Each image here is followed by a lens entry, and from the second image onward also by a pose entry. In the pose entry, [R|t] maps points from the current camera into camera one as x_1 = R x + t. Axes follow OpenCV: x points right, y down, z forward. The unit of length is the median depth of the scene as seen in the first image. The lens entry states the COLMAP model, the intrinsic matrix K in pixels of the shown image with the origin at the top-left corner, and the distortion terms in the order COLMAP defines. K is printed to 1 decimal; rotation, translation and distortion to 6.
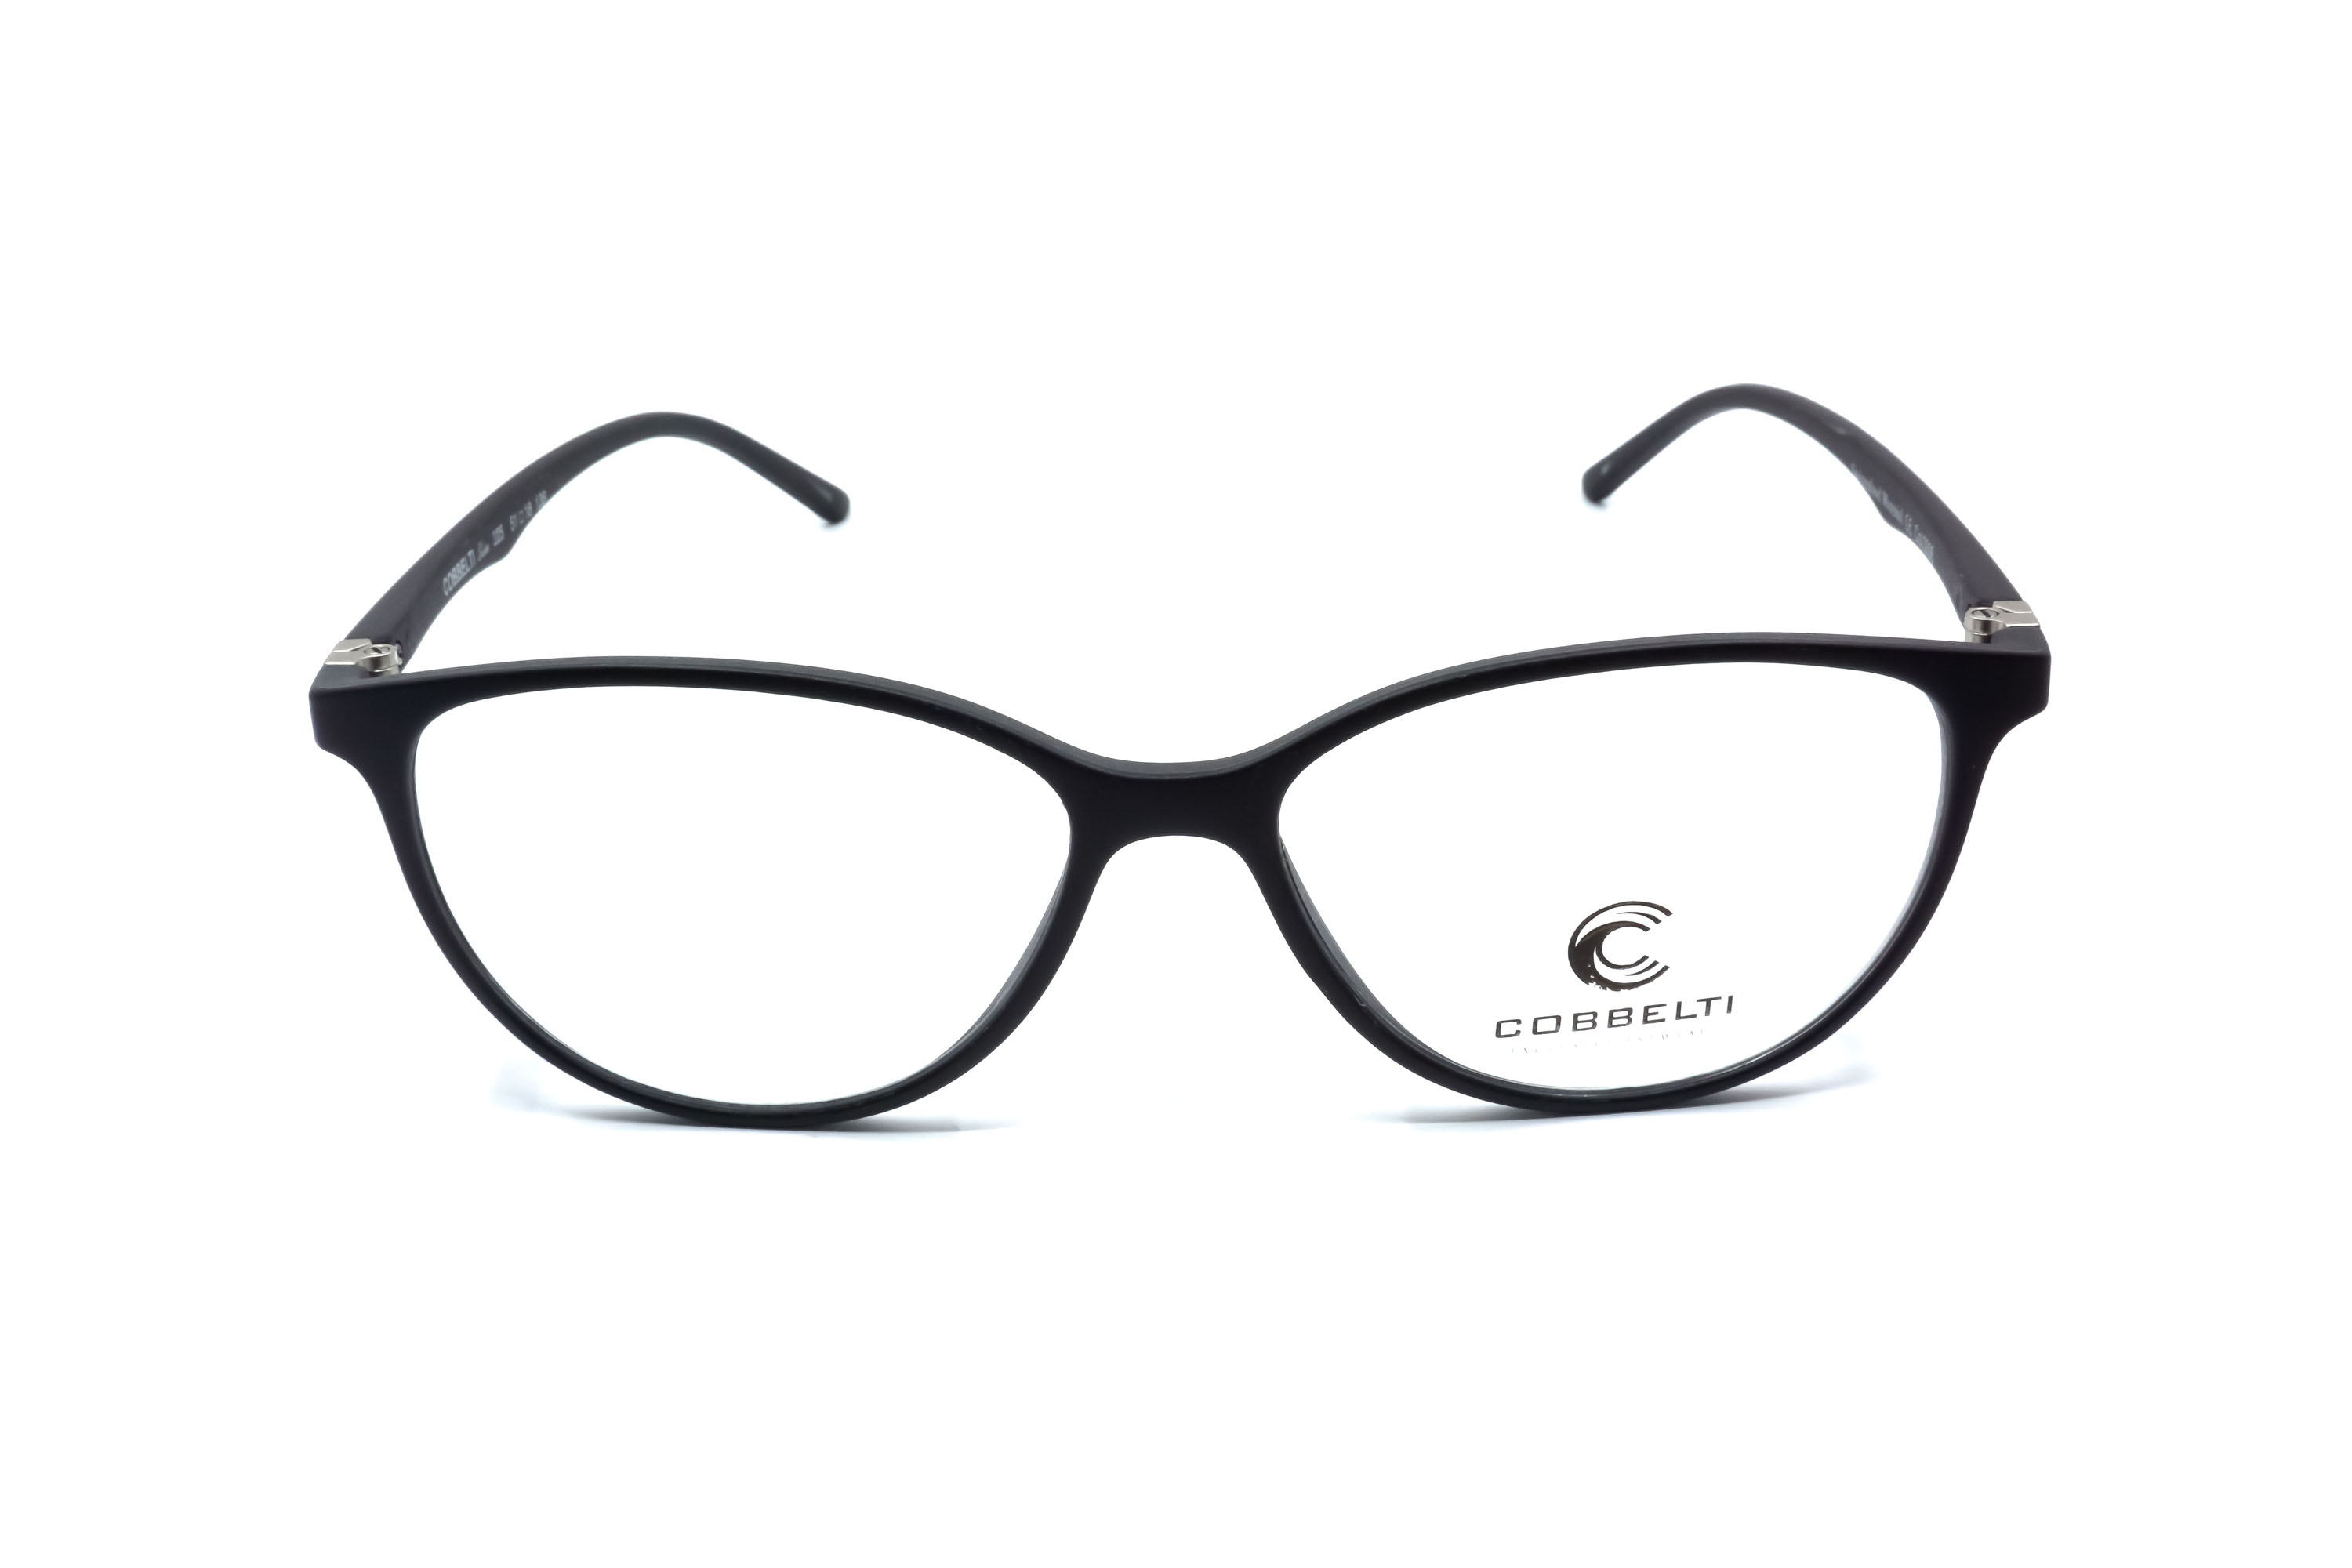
lens RADIAL K [[2640.2, 0, 1176.0], [0, 2640.2, 784.0], [0, 0, 1]] dist [-0.000834, 0.028318]
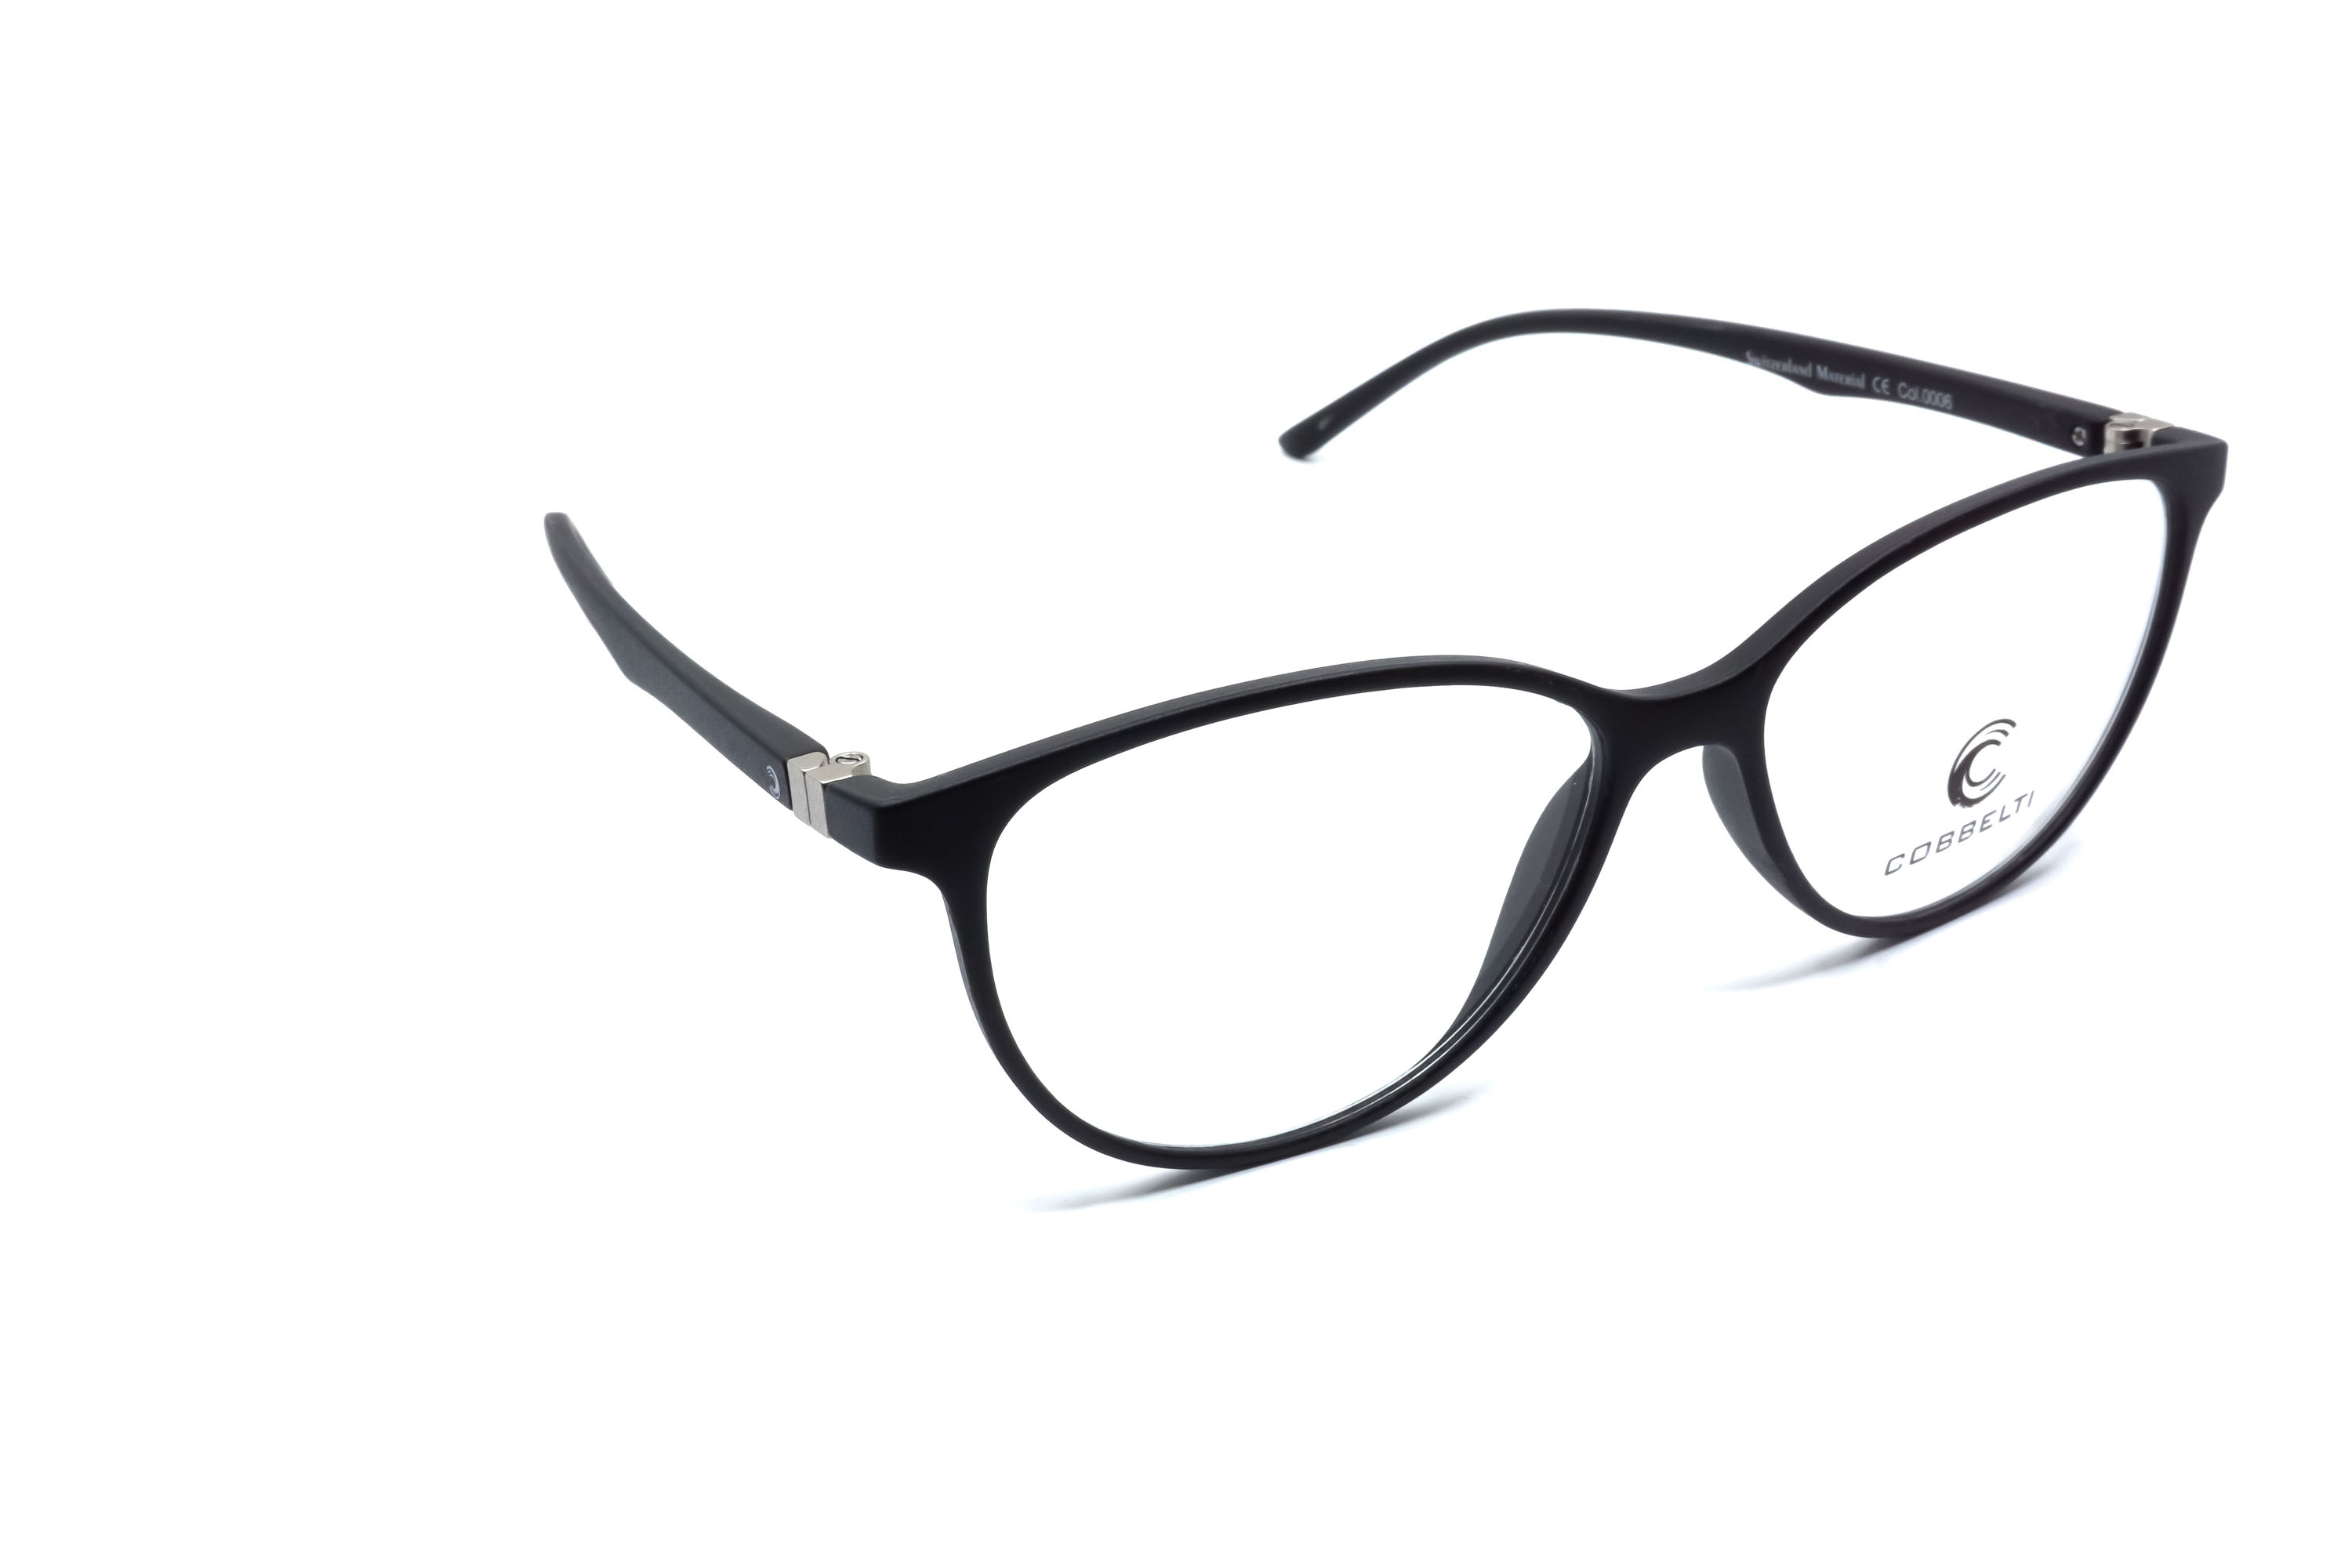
lens RADIAL K [[2664.3, 0, 1176.0], [0, 2664.3, 784.0], [0, 0, 1]] dist [-0.018011, 0.001361]
pose [[0.870638, -0.223745, 0.438095, -0.614163], [0.232176, 0.972043, 0.035033, -0.048524], [-0.433686, 0.071214, 0.898246, 0.130745]]
